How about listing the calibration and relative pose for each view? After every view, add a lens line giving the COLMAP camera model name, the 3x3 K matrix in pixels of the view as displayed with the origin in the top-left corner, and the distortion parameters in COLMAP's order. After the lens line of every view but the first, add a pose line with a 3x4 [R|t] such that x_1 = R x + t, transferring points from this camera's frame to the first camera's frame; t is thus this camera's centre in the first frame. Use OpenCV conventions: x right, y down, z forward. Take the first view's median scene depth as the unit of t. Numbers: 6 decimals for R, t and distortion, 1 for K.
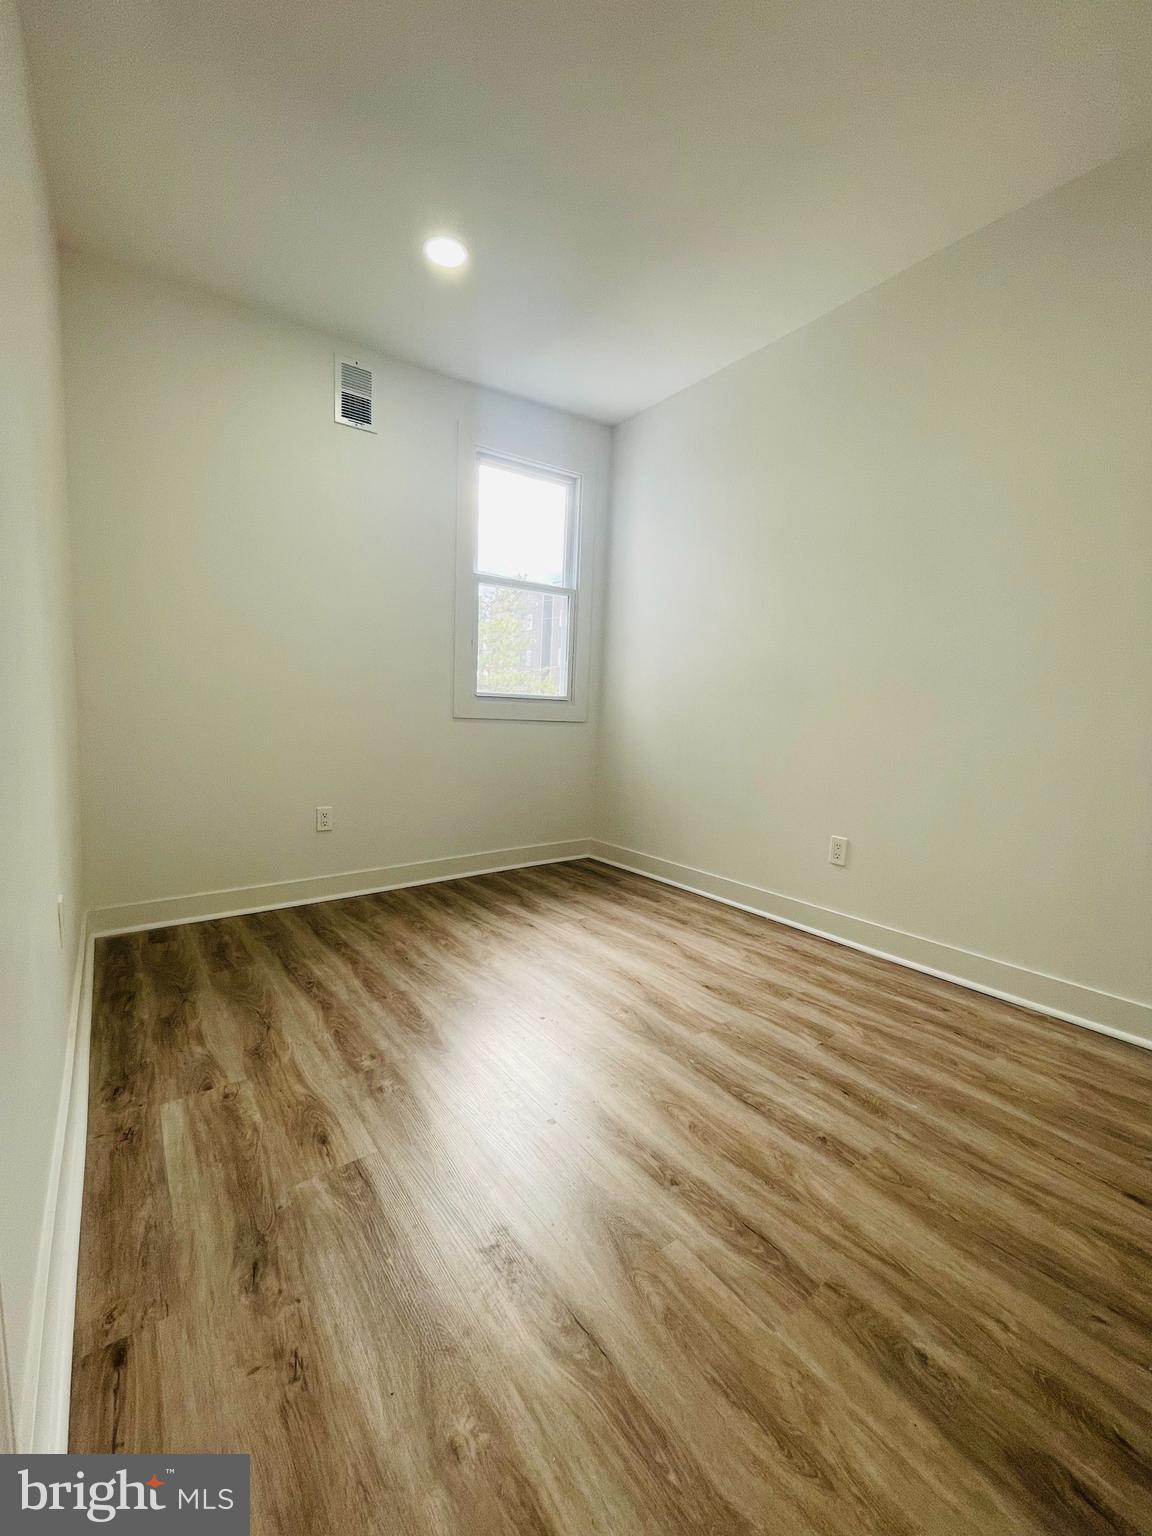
lens RADIAL K [[624.4, 0, 578.6], [0, 624.4, 769.0], [0, 0, 1]] dist [-0.016865, 0.008642]
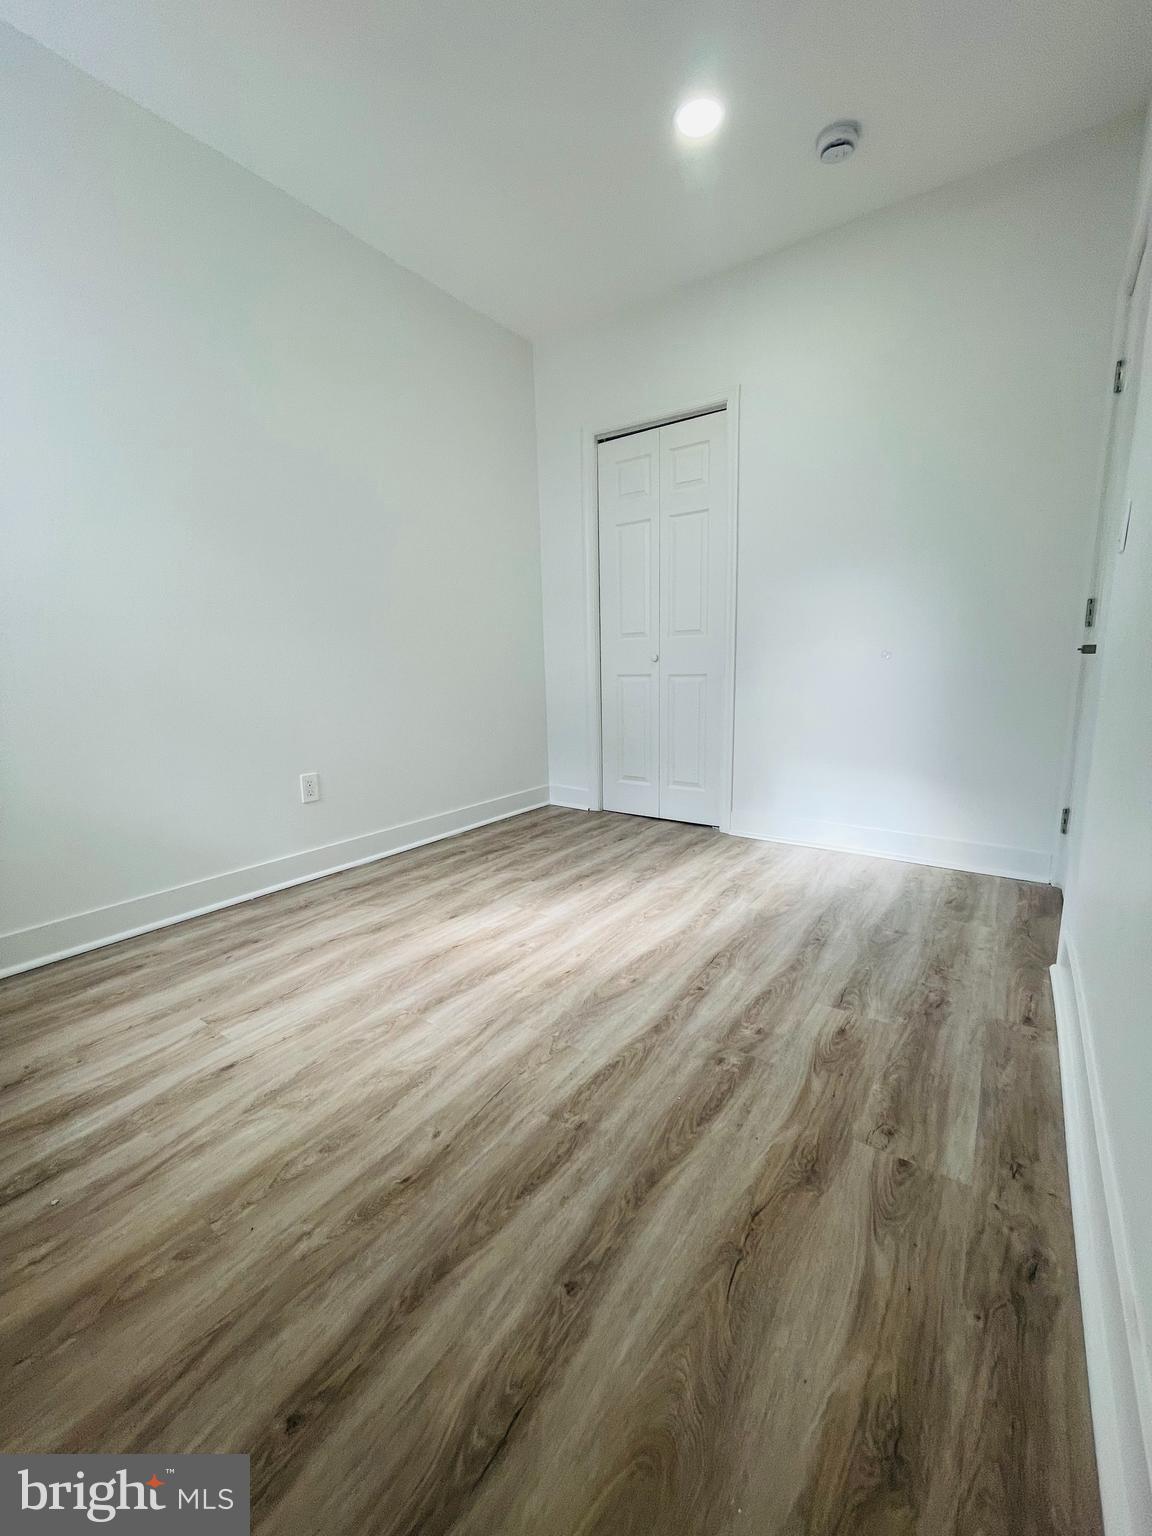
lens RADIAL K [[624.4, 0, 578.6], [0, 624.4, 769.0], [0, 0, 1]] dist [-0.016865, 0.008642]
pose [[-0.310700, -0.182266, 0.932869, -0.857180], [0.109033, 0.968130, 0.225470, -0.100017], [-0.944234, 0.171767, -0.280925, 1.188937]]
